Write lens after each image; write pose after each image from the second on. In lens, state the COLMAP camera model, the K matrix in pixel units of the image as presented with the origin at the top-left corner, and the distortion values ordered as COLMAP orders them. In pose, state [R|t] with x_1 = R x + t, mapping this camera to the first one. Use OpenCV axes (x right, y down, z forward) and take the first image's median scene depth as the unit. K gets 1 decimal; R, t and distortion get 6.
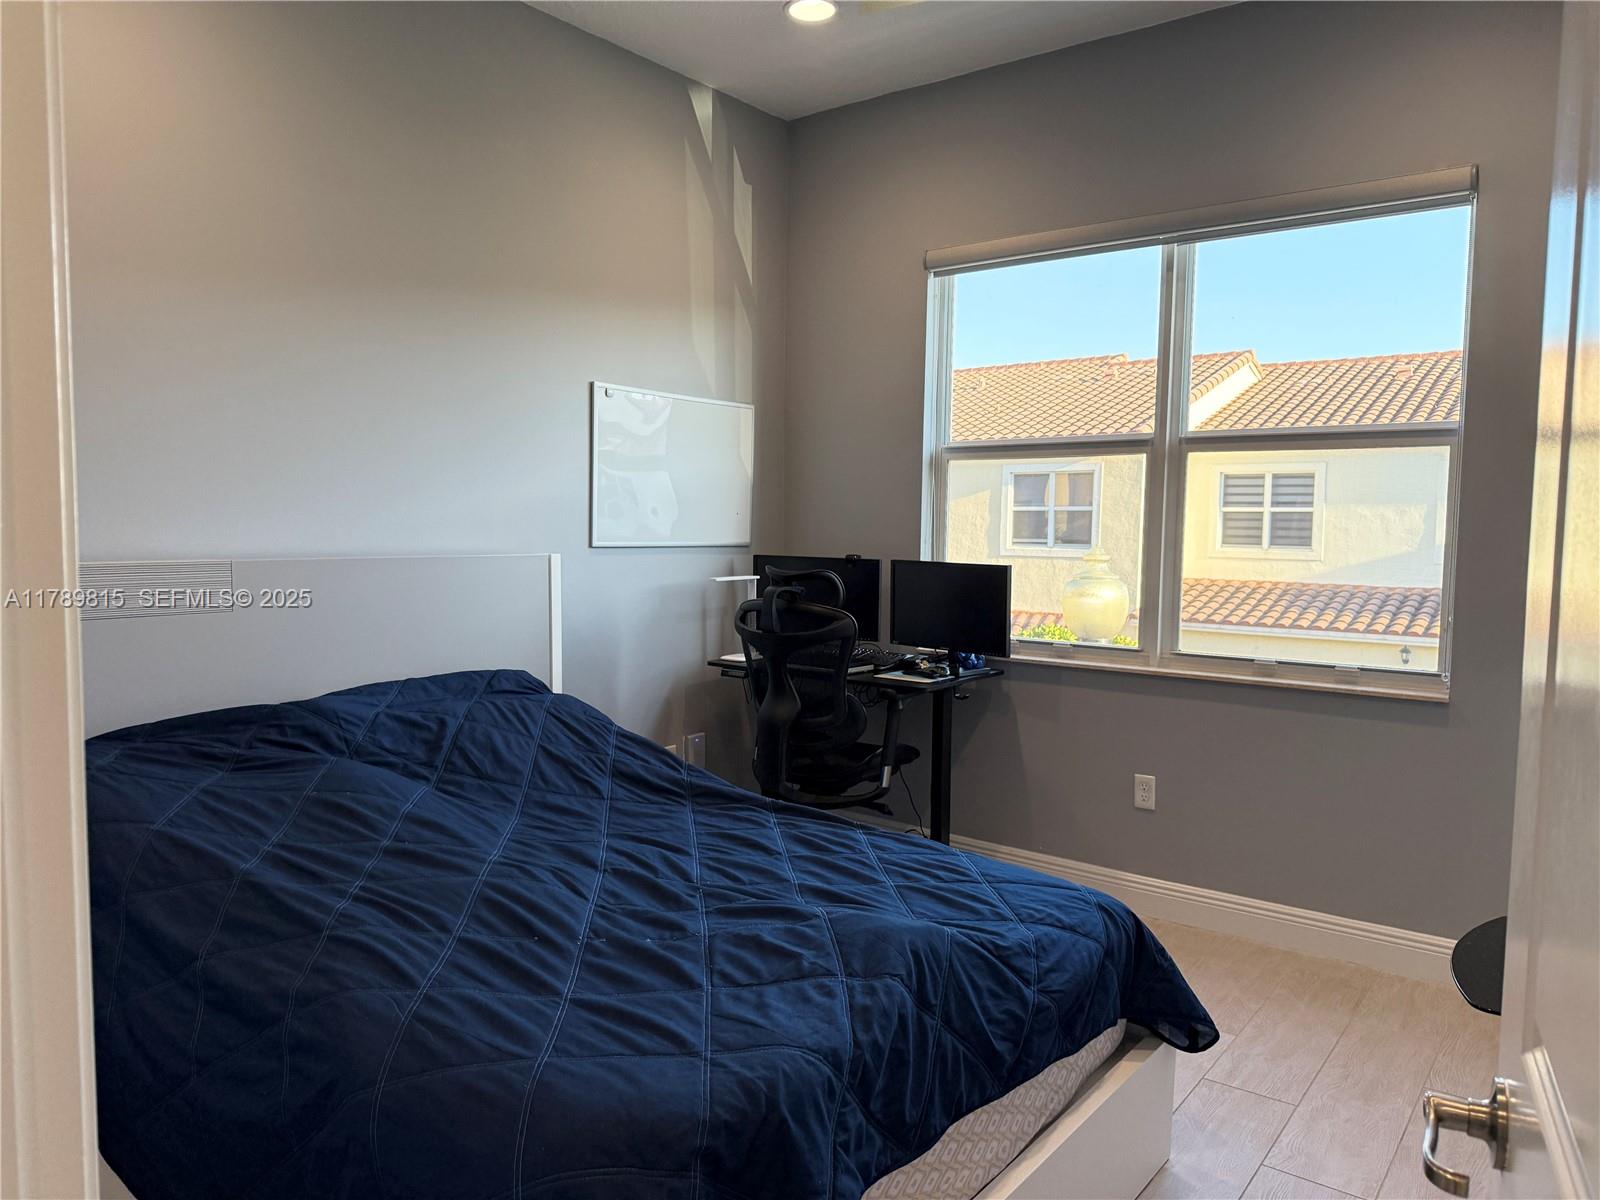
lens RADIAL K [[1124.4, 0, 804.3], [0, 1124.4, 610.3], [0, 0, 1]] dist [0.140293, -0.227634]
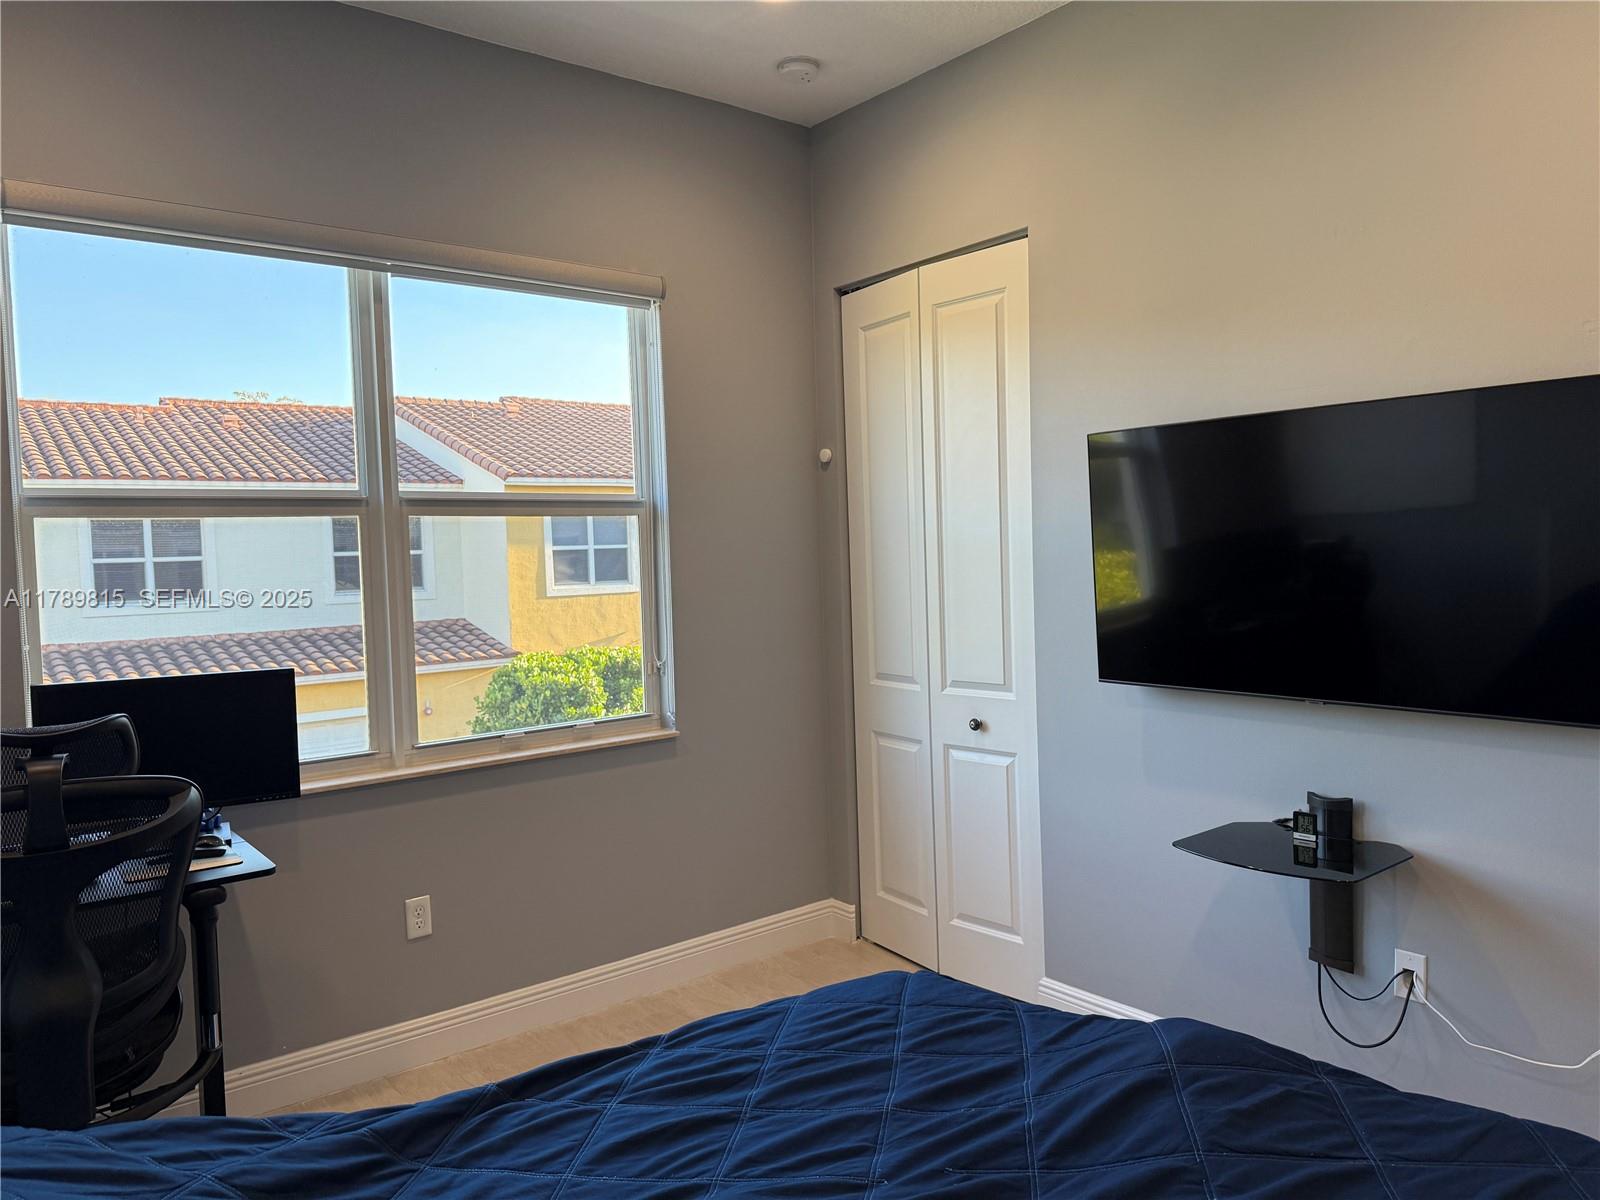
lens RADIAL K [[1124.4, 0, 804.3], [0, 1124.4, 610.3], [0, 0, 1]] dist [0.140293, -0.227634]
pose [[0.240919, -0.075127, 0.967633, -0.609358], [0.107245, 0.992955, 0.050391, -0.109298], [-0.964602, 0.091634, 0.247279, 0.698662]]
